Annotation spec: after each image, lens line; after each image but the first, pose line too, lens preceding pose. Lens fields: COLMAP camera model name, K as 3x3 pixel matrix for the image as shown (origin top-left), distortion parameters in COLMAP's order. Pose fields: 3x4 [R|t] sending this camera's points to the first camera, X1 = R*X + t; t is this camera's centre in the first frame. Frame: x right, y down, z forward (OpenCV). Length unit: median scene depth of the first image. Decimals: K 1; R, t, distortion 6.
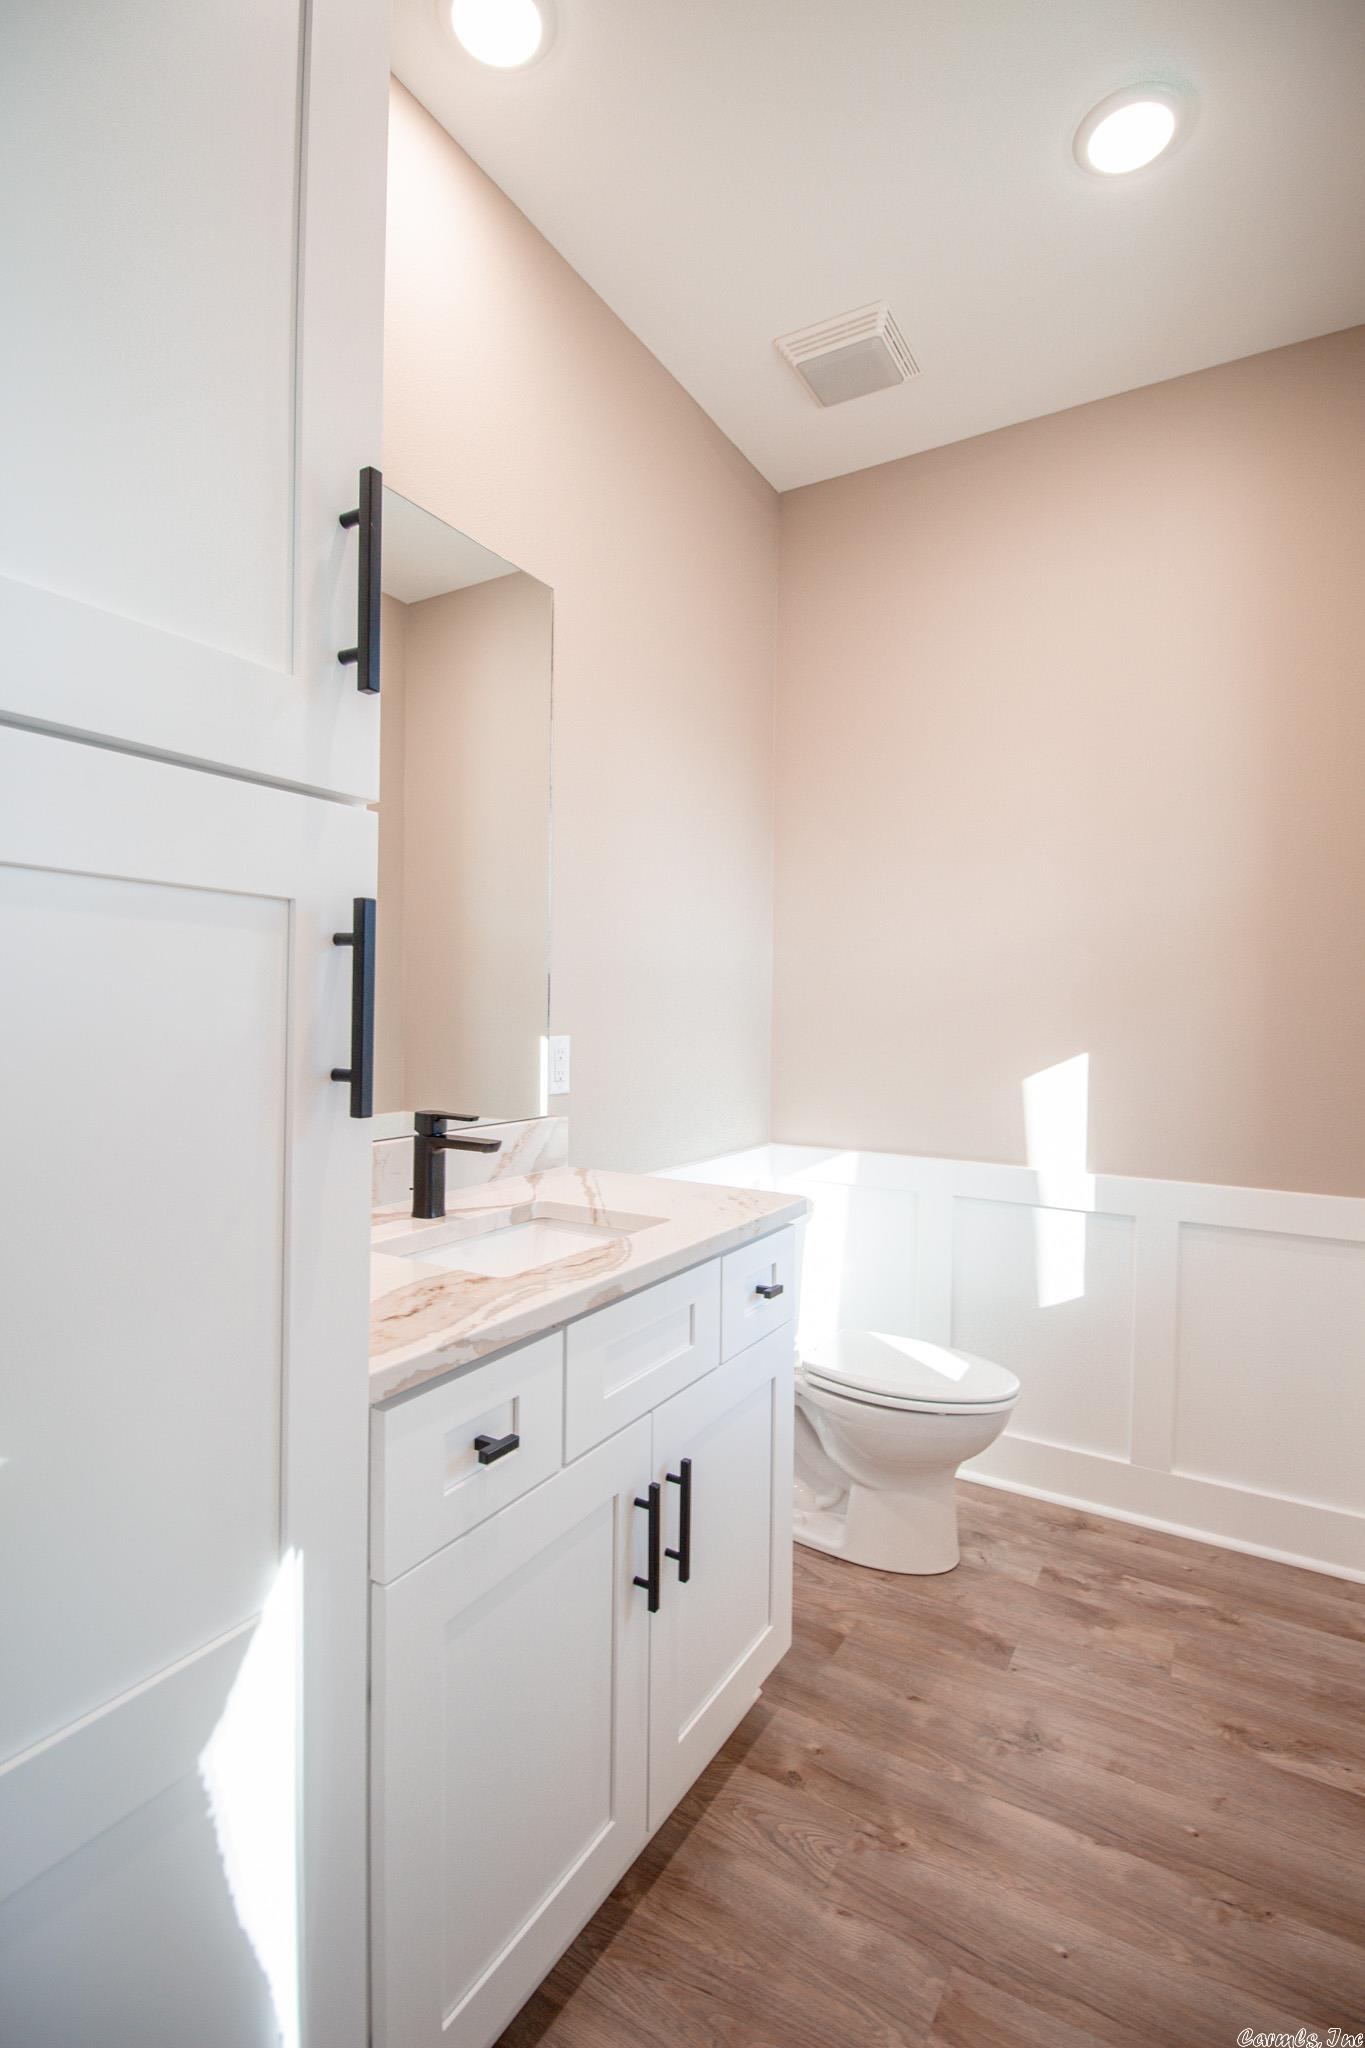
lens RADIAL K [[953.5, 0, 676.6], [0, 953.5, 1010.4], [0, 0, 1]] dist [-0.011037, -0.004962]
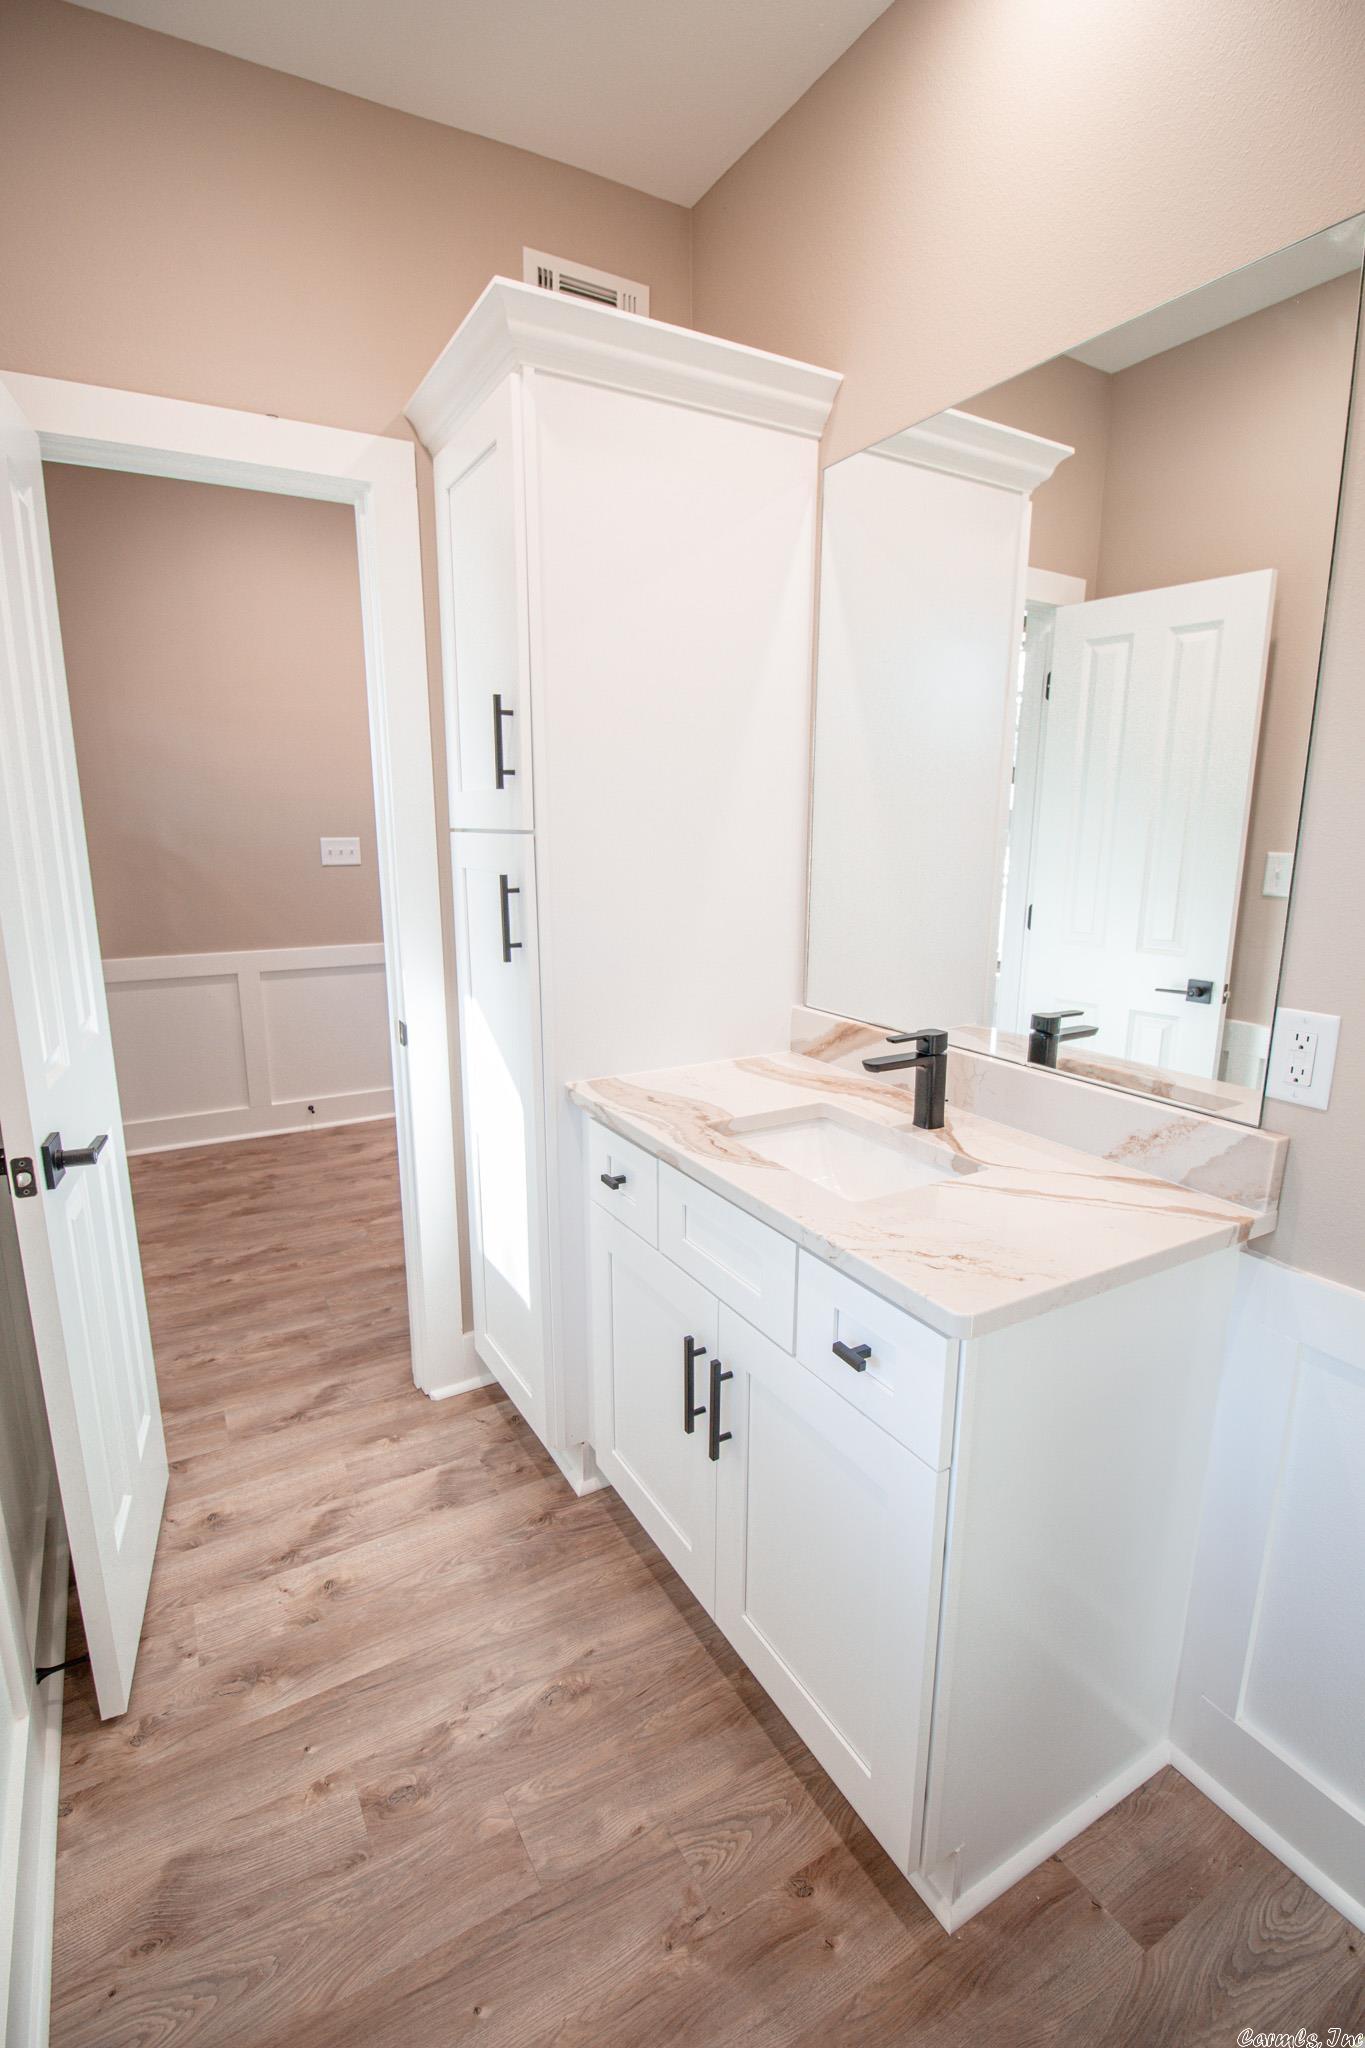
lens RADIAL K [[953.5, 0, 684.0], [0, 953.5, 1031.5], [0, 0, 1]] dist [-0.011037, -0.004962]
pose [[-0.474248, 0.168808, -0.864056, 0.868274], [-0.013303, 0.979959, 0.198753, -0.110163], [0.880291, 0.105753, -0.462498, 1.372259]]
